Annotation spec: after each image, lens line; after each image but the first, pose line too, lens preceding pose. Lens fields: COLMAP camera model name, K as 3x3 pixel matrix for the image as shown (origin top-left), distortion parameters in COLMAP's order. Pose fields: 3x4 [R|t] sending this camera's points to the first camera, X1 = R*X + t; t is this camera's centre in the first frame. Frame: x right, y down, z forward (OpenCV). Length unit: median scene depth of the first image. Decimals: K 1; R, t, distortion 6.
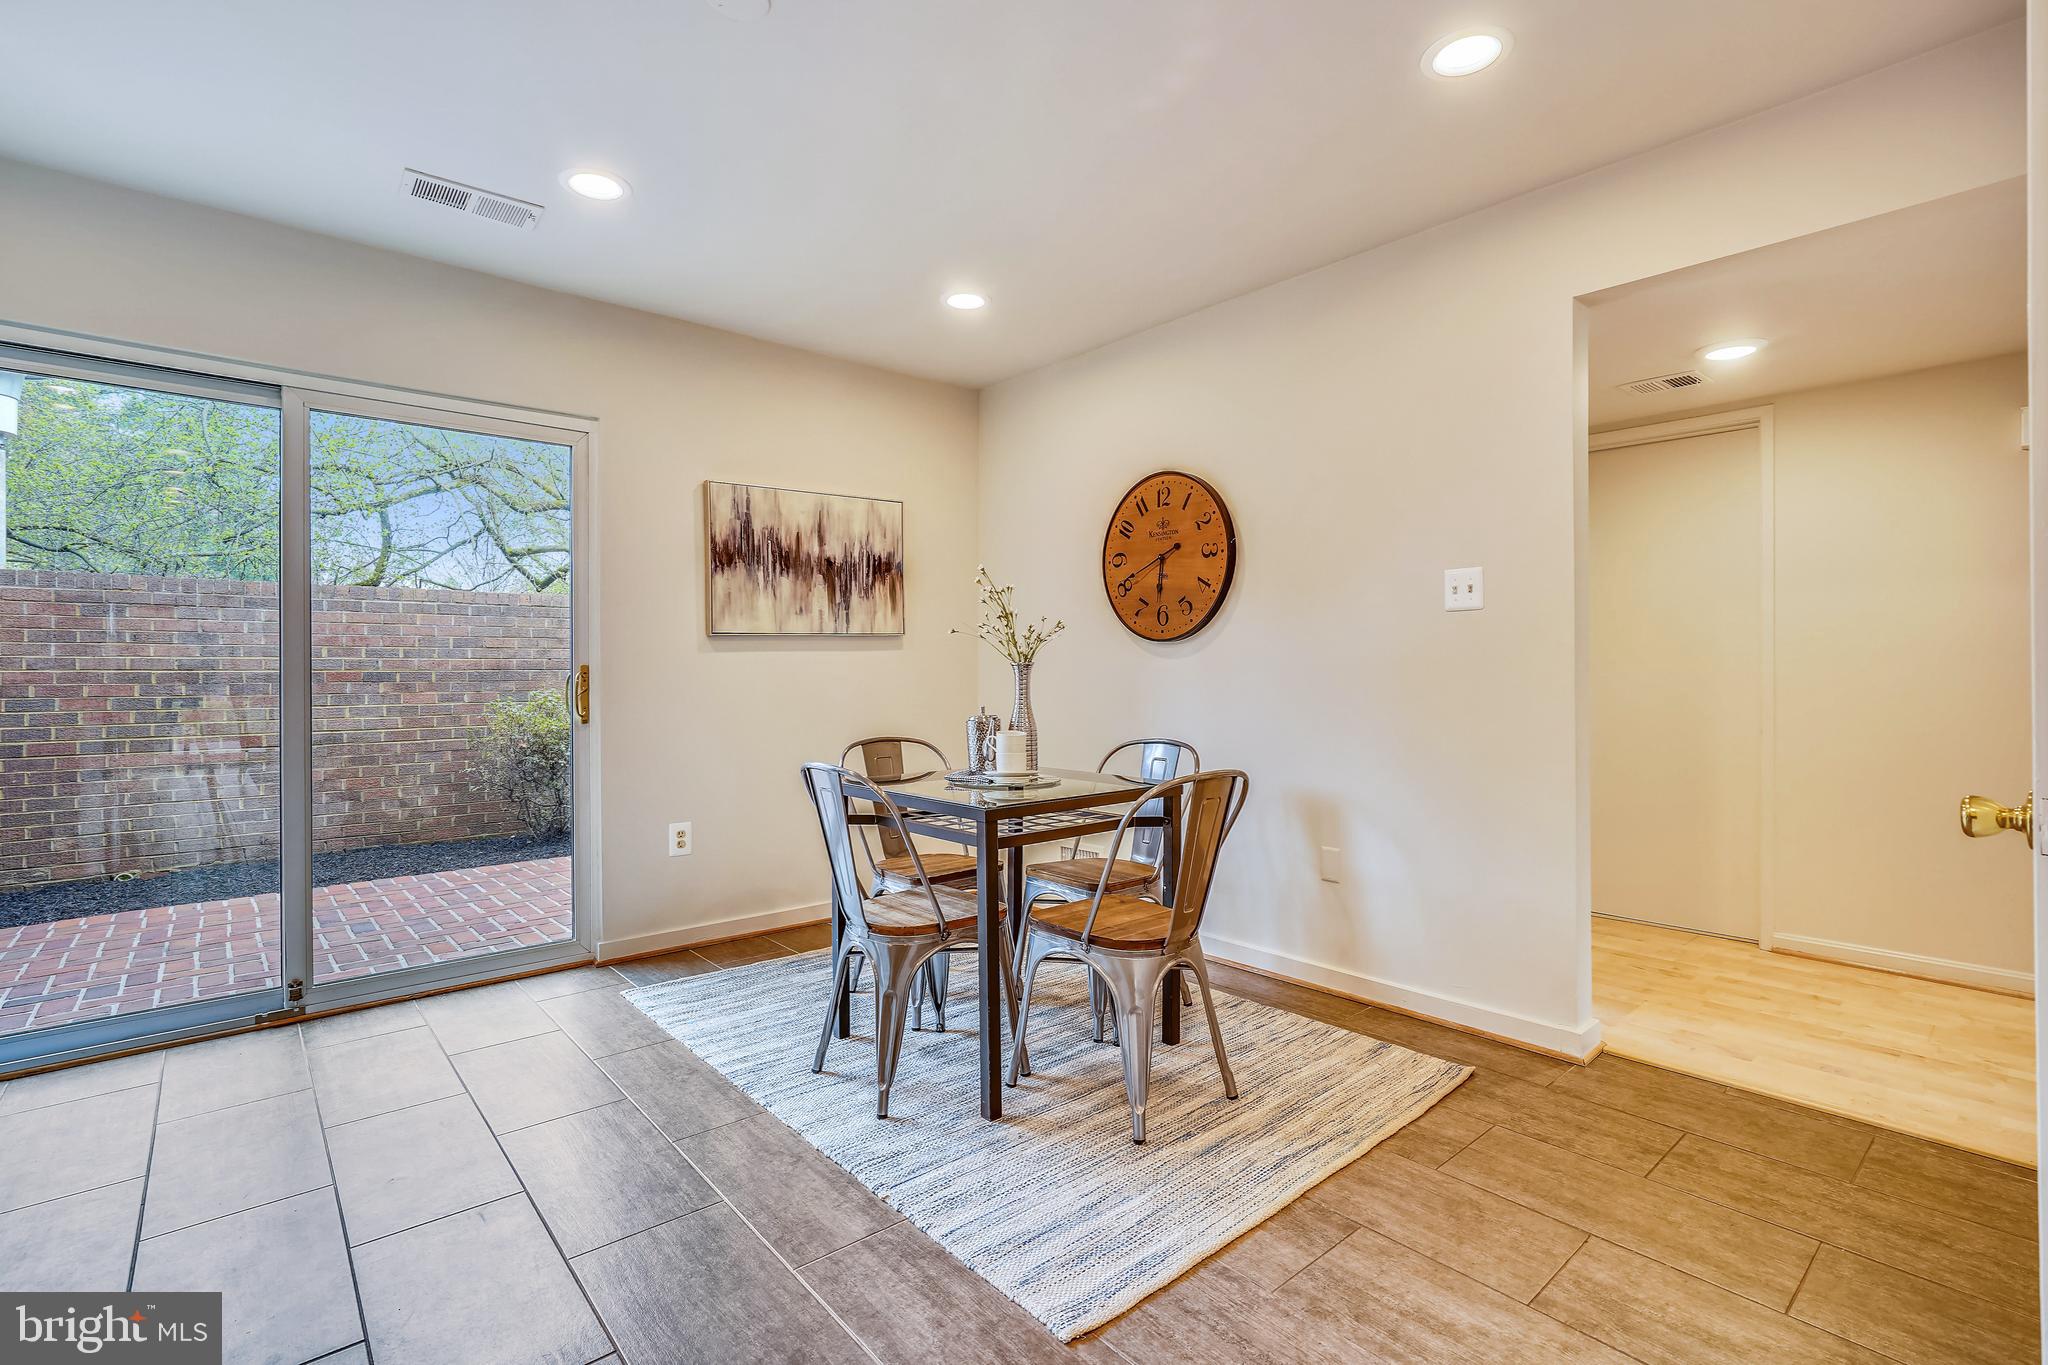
lens RADIAL K [[937.1, 0, 1020.7], [0, 937.1, 672.6], [0, 0, 1]] dist [-0.000149, 0.000626]
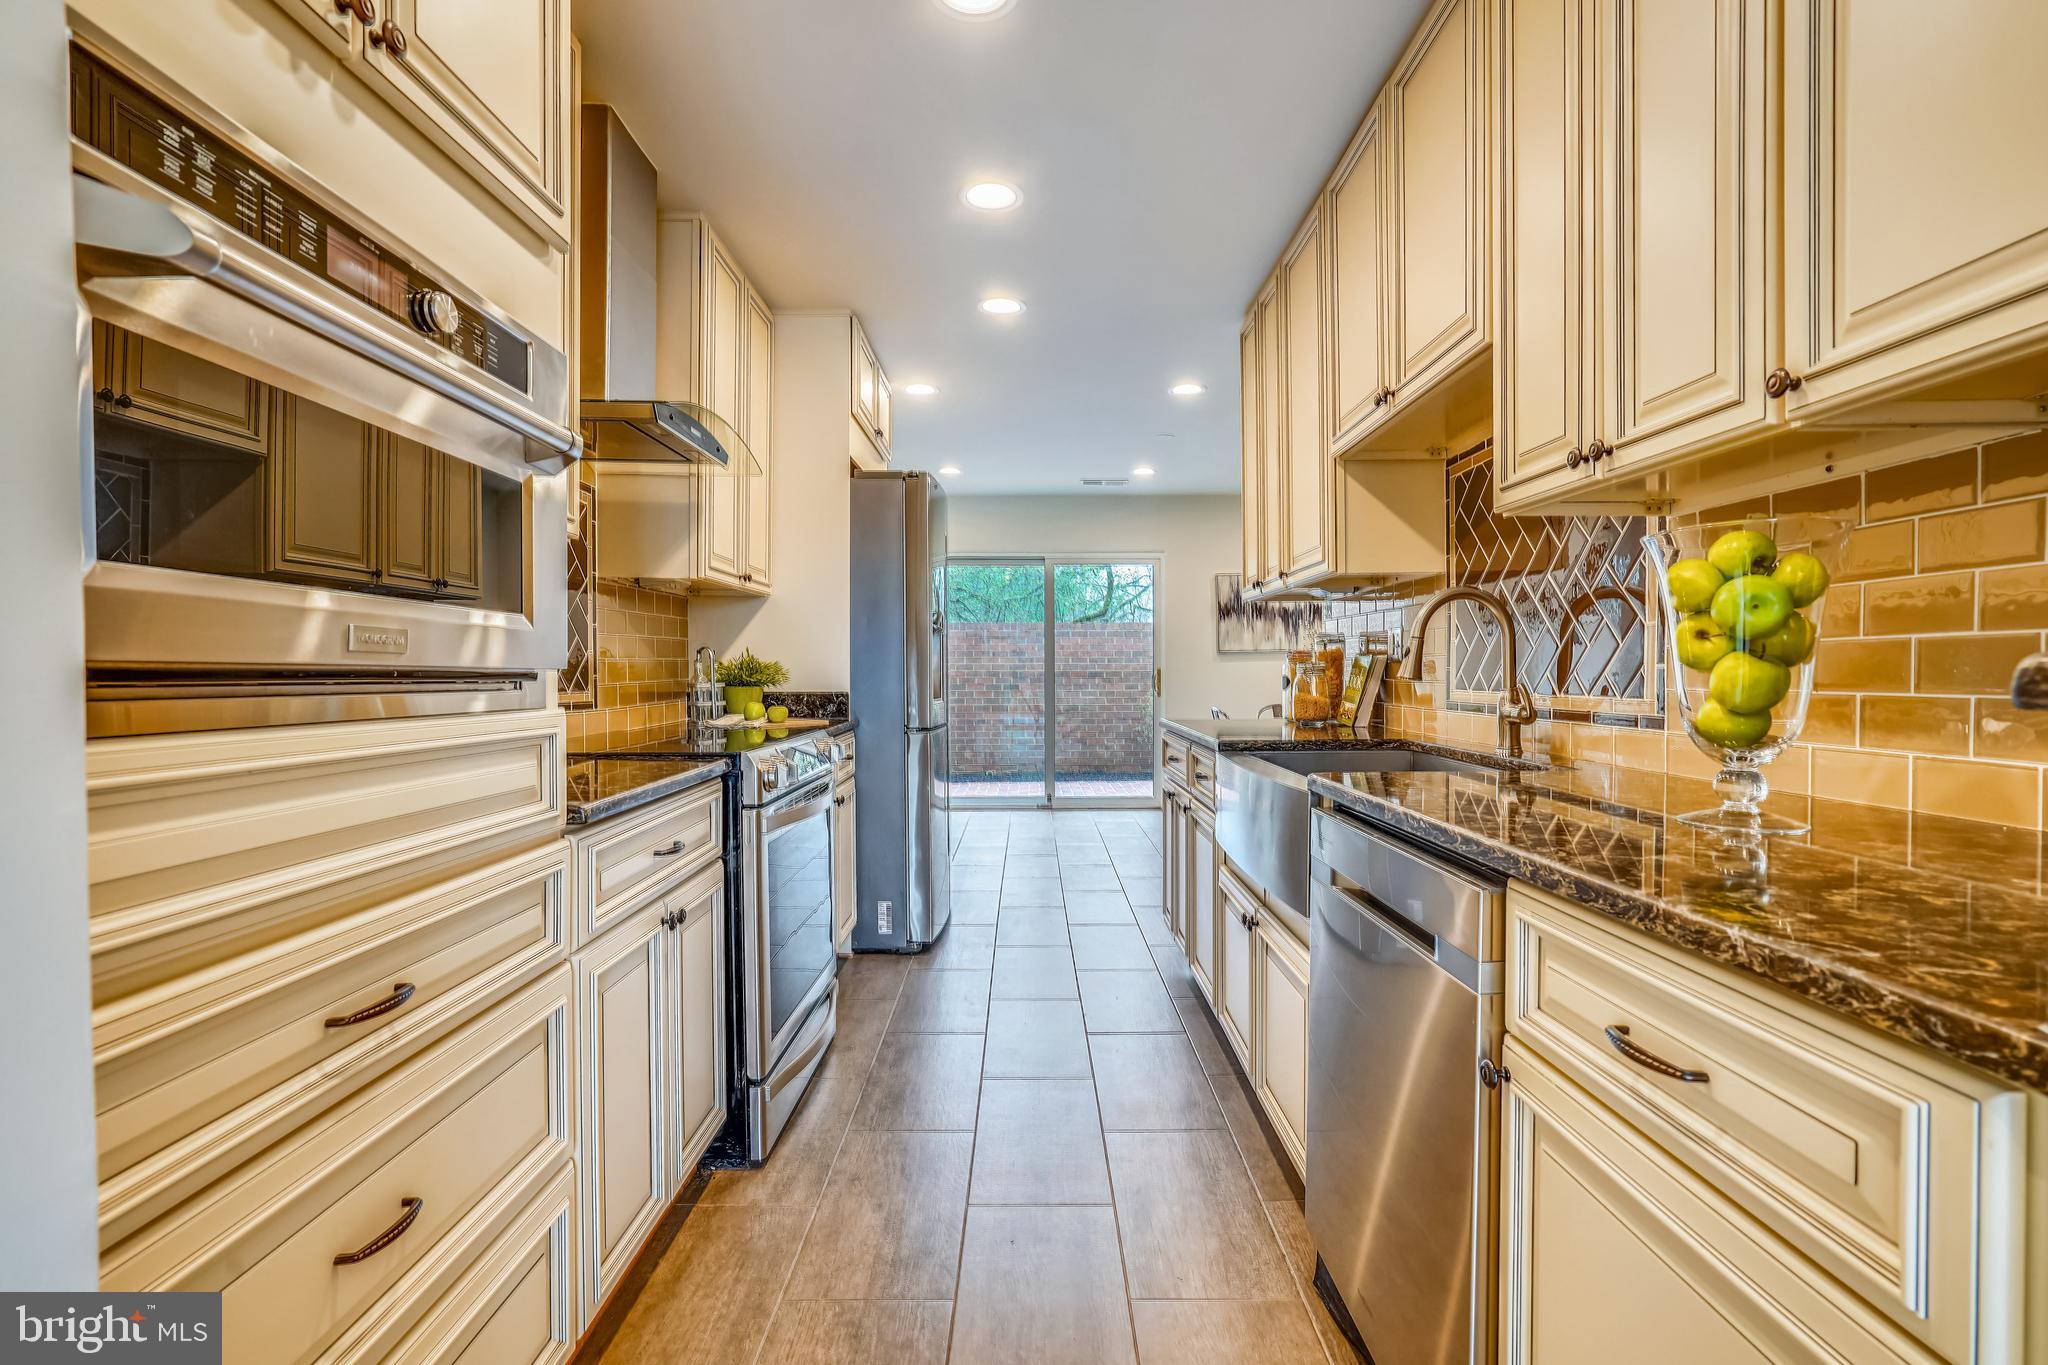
lens RADIAL K [[939.1, 0, 1024.0], [0, 939.1, 682.5], [0, 0, 1]] dist [-0.036710, 0.020019]
pose [[0.759128, 0.009006, -0.650879, 0.422444], [-0.002004, 0.999932, 0.011498, 0.000323], [0.650938, -0.007424, 0.759094, -0.496833]]
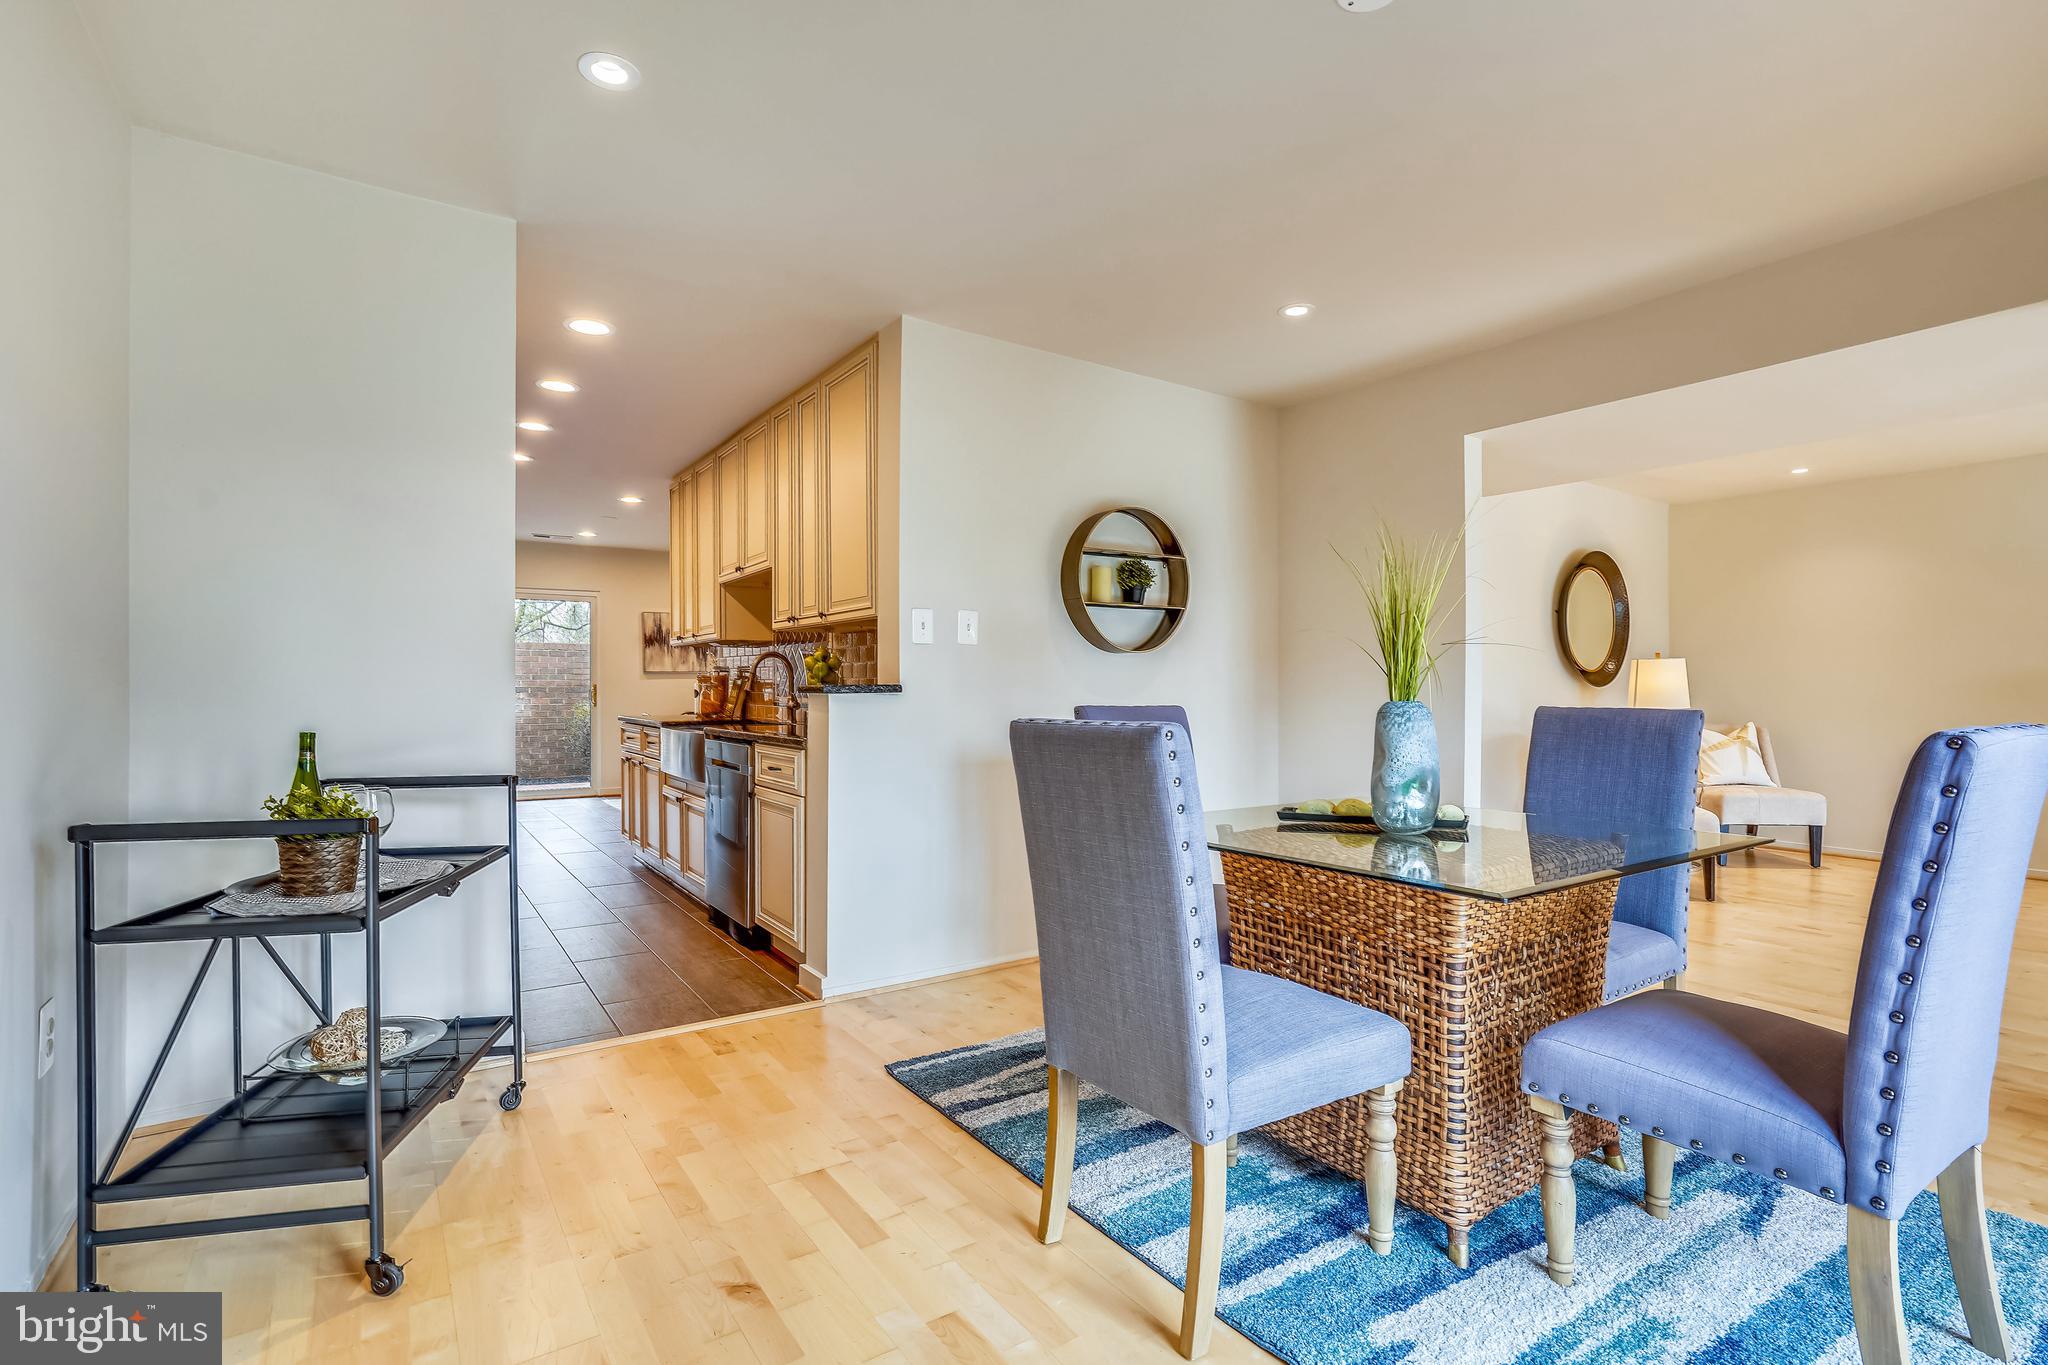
lens RADIAL K [[939.1, 0, 1024.0], [0, 939.1, 682.5], [0, 0, 1]] dist [-0.036710, 0.020019]
pose [[0.994832, 0.001209, -0.101523, 0.626126], [-0.001909, 0.999975, -0.006801, 0.000919], [0.101513, 0.006960, 0.994810, -0.927065]]
